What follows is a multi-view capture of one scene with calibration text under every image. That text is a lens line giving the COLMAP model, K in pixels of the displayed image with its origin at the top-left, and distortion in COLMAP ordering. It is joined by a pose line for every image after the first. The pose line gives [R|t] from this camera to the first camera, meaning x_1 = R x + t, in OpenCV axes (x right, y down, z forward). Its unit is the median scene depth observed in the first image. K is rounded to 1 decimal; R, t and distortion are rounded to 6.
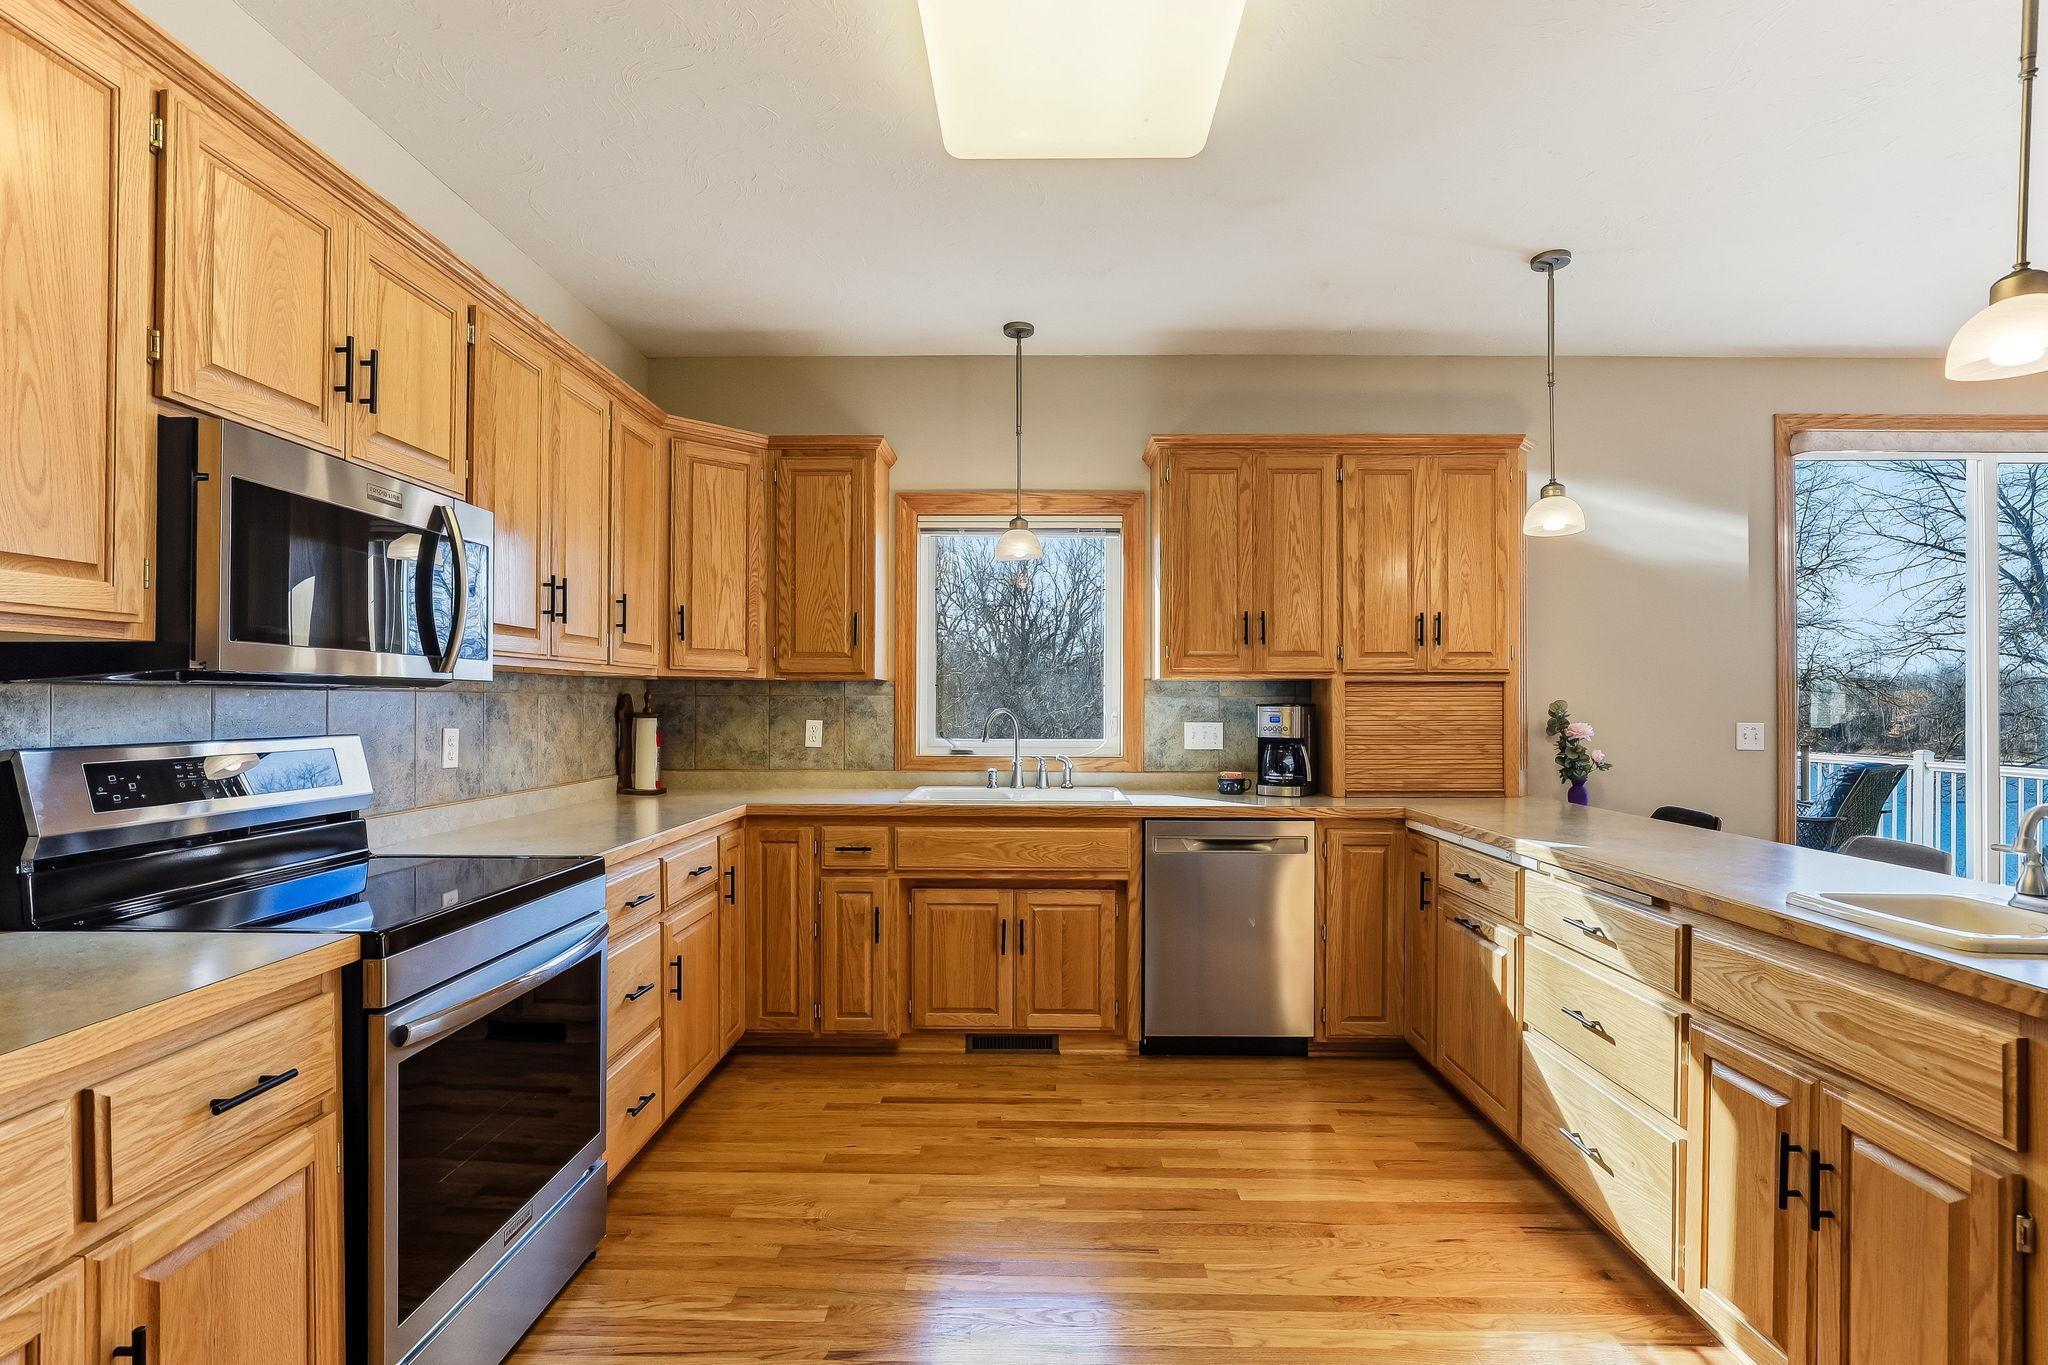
lens RADIAL K [[947.8, 0, 1017.0], [0, 947.8, 700.7], [0, 0, 1]] dist [-0.023026, 0.001653]
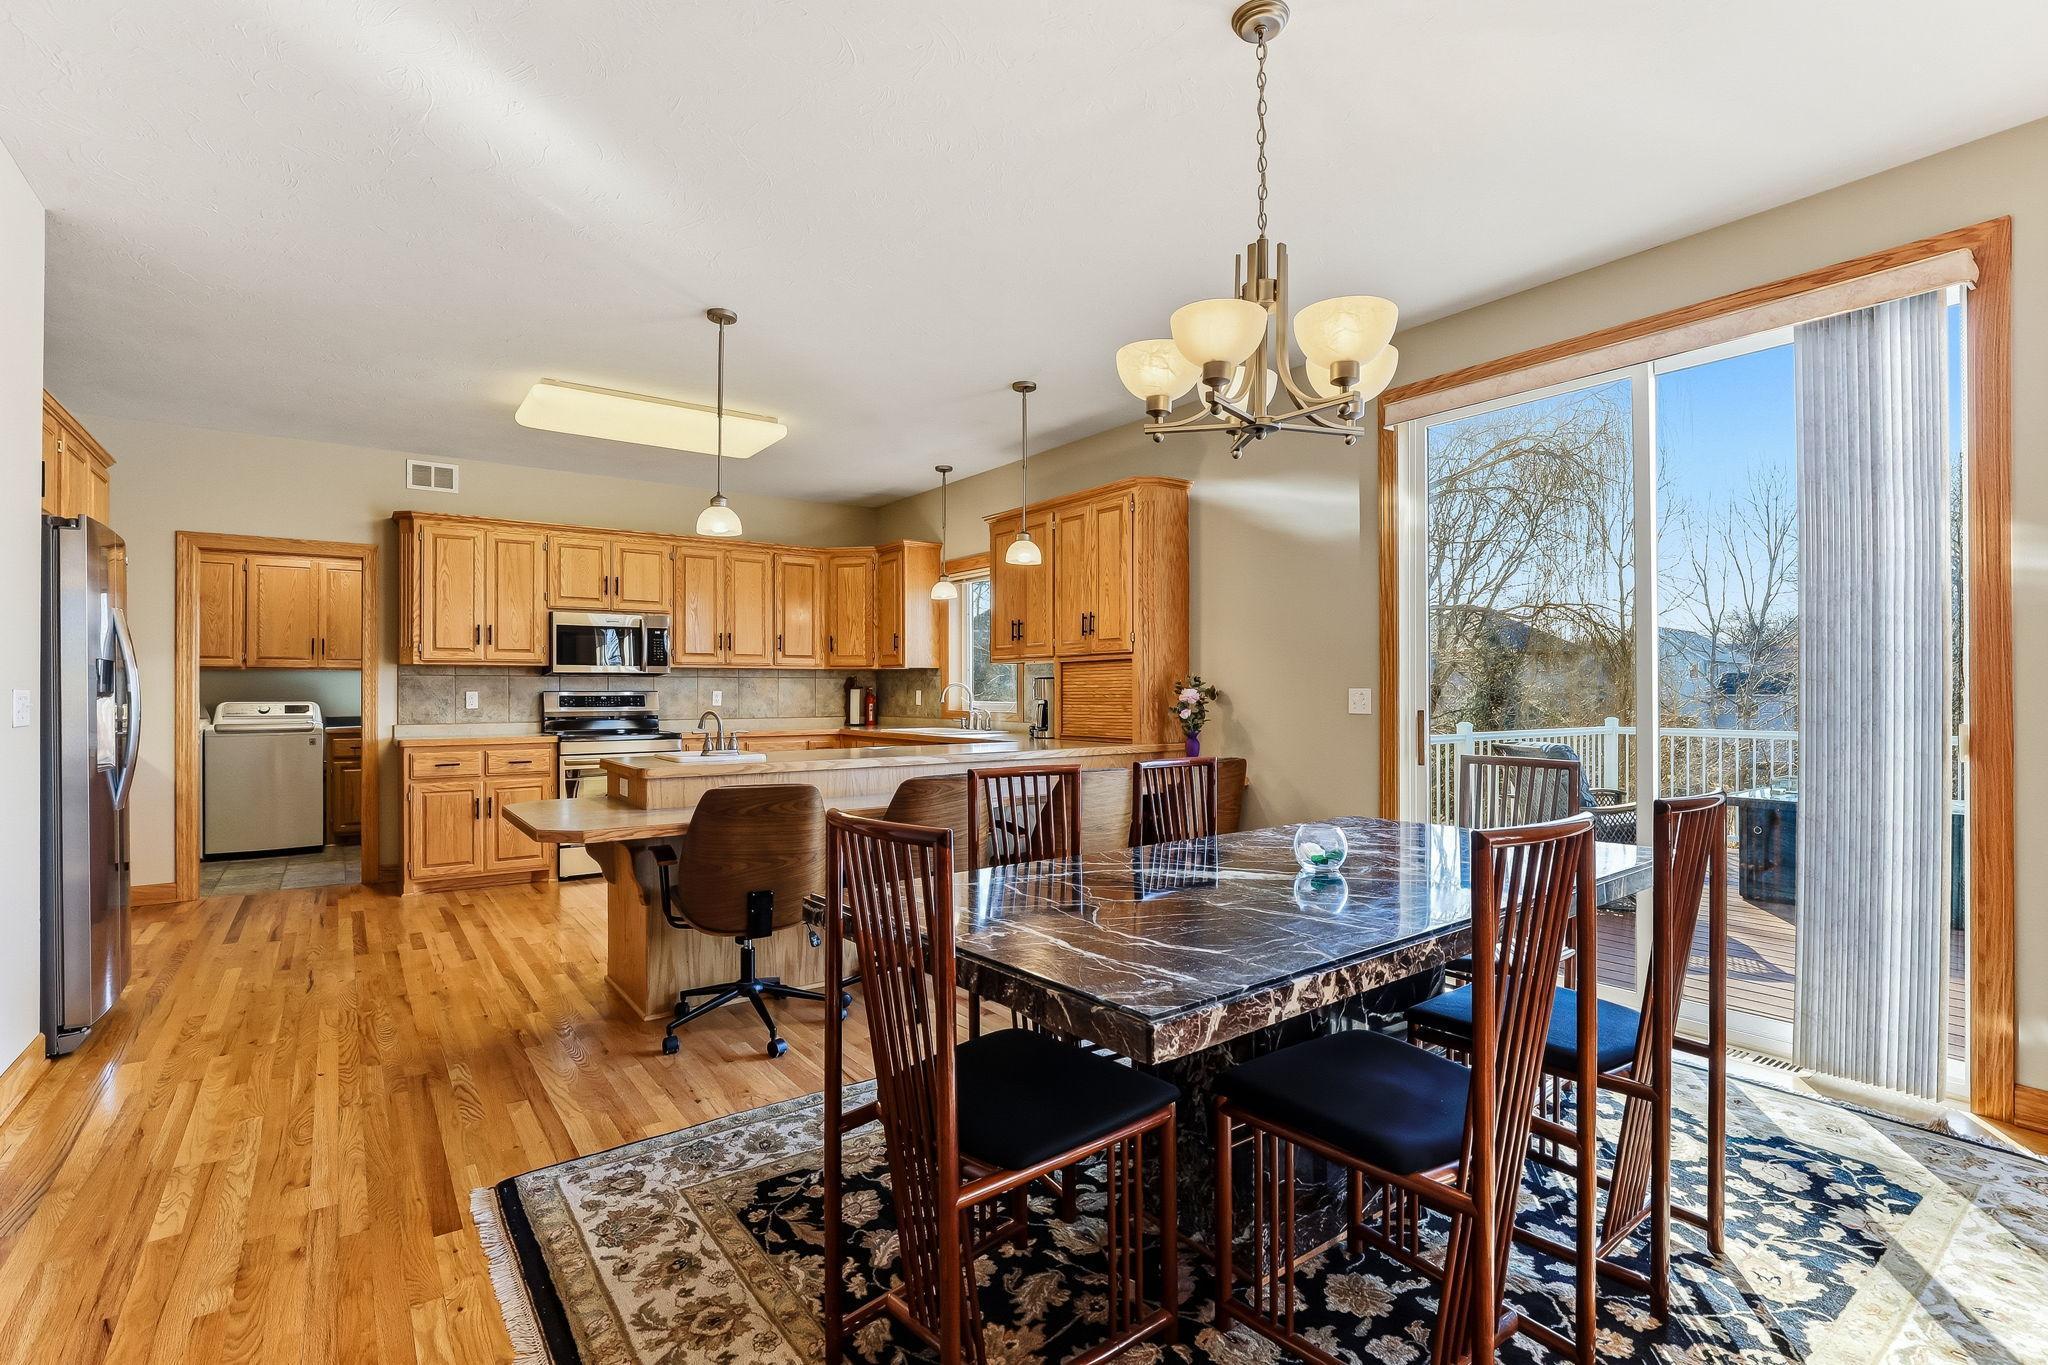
lens RADIAL K [[947.8, 0, 1035.8], [0, 947.8, 687.2], [0, 0, 1]] dist [-0.023026, 0.001653]
pose [[0.613435, -0.007112, -0.789713, 1.518905], [0.005332, 0.999974, -0.004864, 0.026852], [0.789727, -0.001227, 0.613457, 0.047358]]
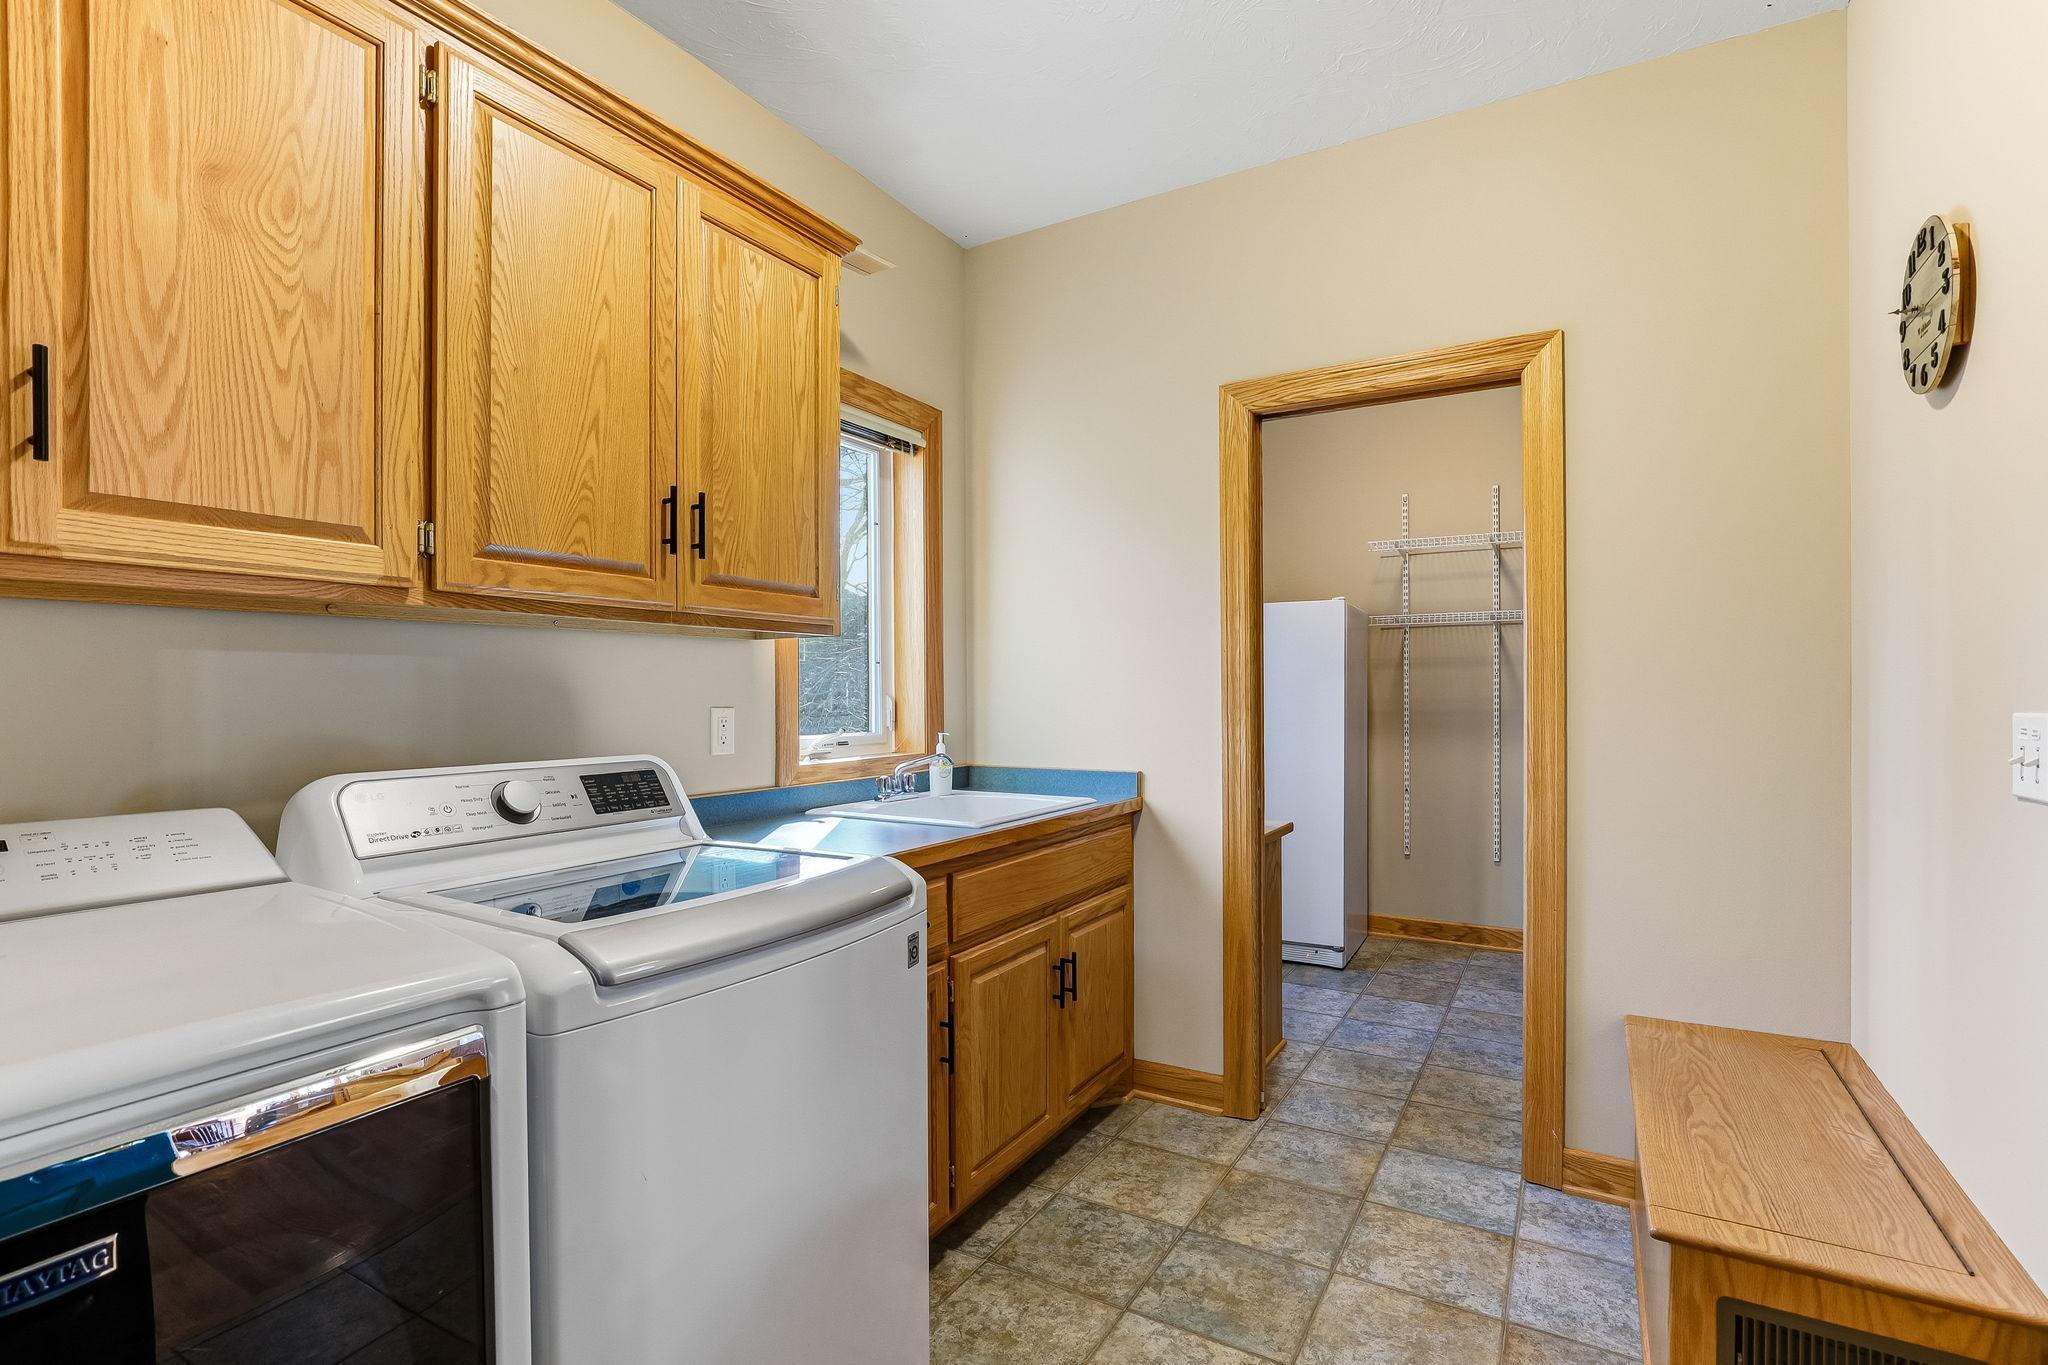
lens RADIAL K [[947.8, 0, 1040.0], [0, 947.8, 692.7], [0, 0, 1]] dist [-0.023026, 0.001653]
pose [[0.879893, -0.008459, -0.475096, -0.645092], [0.009526, 0.999955, -0.000161, 0.009994], [0.475076, -0.004384, 0.879934, -0.281637]]
